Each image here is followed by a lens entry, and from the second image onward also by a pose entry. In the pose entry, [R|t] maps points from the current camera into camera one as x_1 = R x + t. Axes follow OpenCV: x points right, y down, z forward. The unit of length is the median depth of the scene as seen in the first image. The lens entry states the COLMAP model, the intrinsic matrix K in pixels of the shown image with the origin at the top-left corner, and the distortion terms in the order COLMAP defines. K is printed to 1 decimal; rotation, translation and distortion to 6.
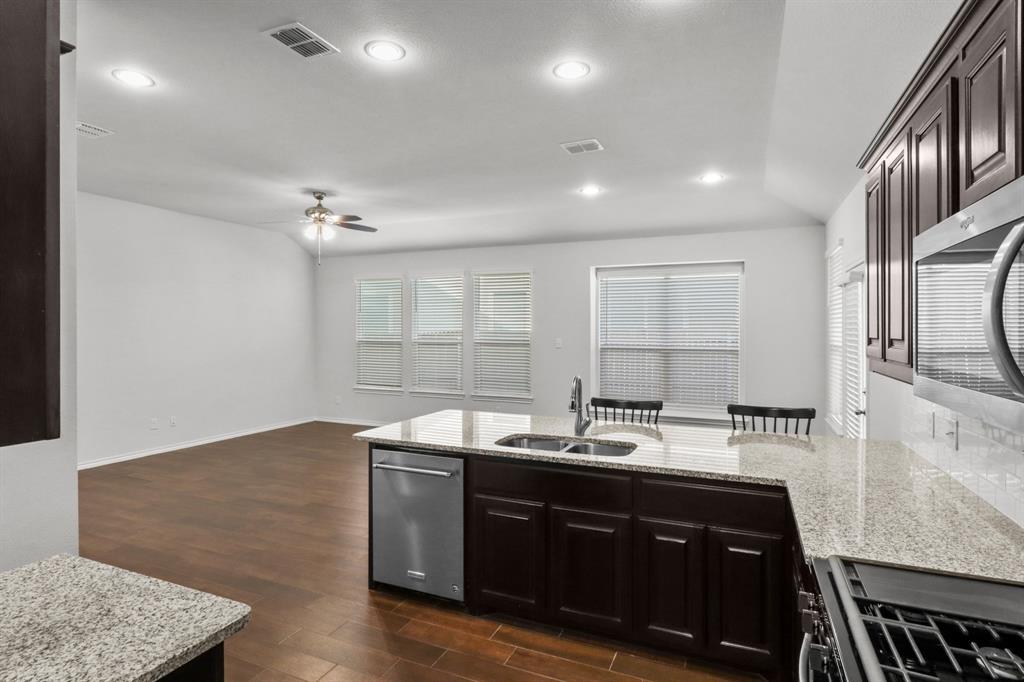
lens RADIAL K [[533.8, 0, 516.3], [0, 533.8, 330.8], [0, 0, 1]] dist [-0.013434, -0.002549]
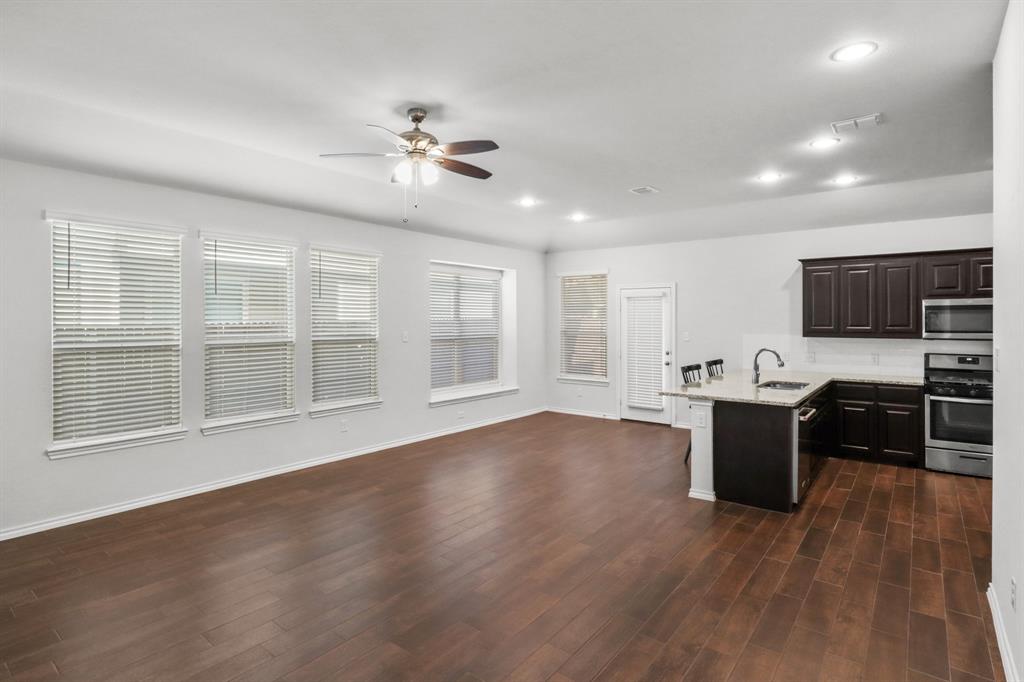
lens RADIAL K [[533.8, 0, 516.5], [0, 533.8, 318.1], [0, 0, 1]] dist [-0.013434, -0.002549]
pose [[0.243087, 0.008407, 0.969968, -0.960272], [0.011544, 0.999867, -0.011559, 0.003933], [-0.969936, 0.014007, 0.242957, 0.743360]]
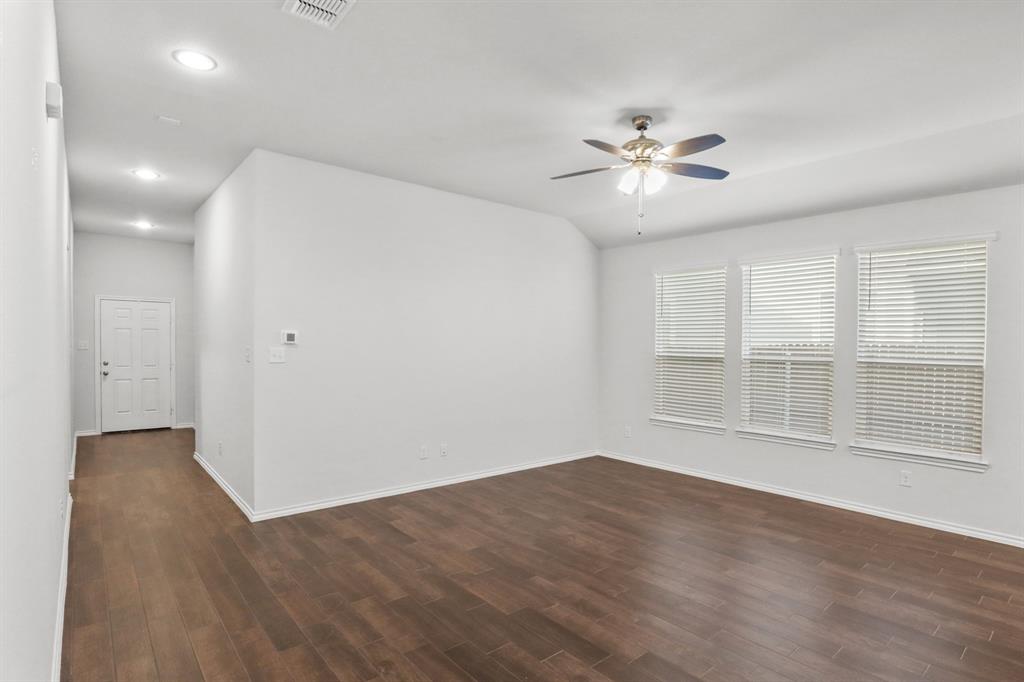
lens RADIAL K [[533.8, 0, 510.9], [0, 533.8, 343.4], [0, 0, 1]] dist [-0.013434, -0.002549]
pose [[0.893442, 0.007620, -0.449114, -0.223760], [-0.009258, 0.999956, -0.001450, 0.007346], [0.449084, 0.005453, 0.893473, 0.373665]]
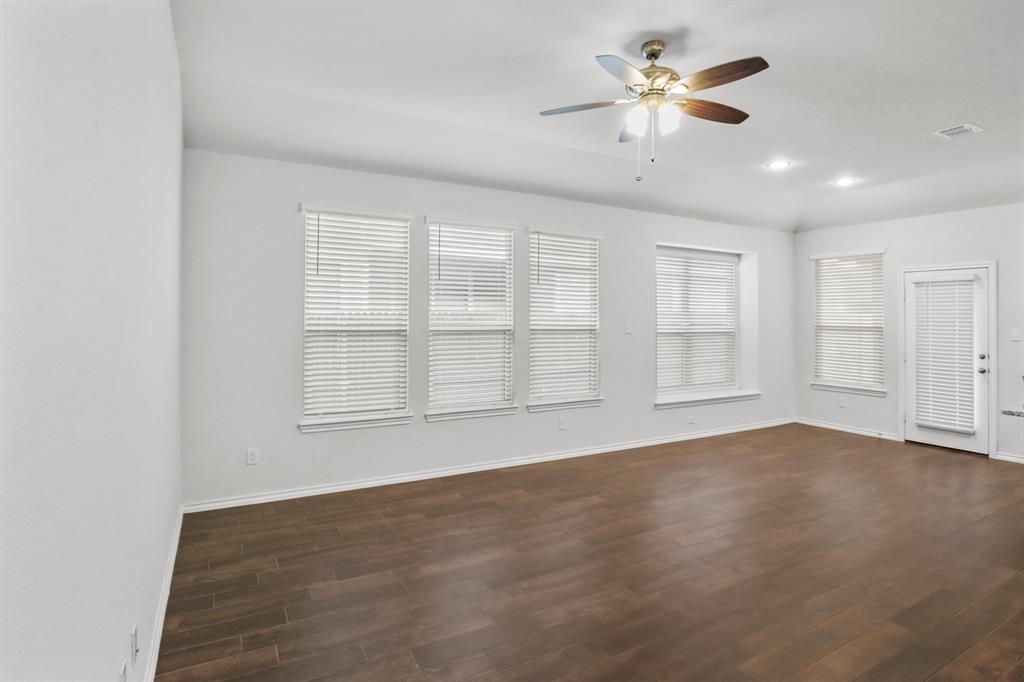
lens RADIAL K [[533.8, 0, 512.0], [0, 533.8, 312.8], [0, 0, 1]] dist [-0.013434, -0.002549]
pose [[0.602941, 0.014045, 0.797662, -0.859791], [-0.000280, 0.999849, -0.017393, 0.017407], [-0.797785, 0.010264, 0.602854, 0.813740]]
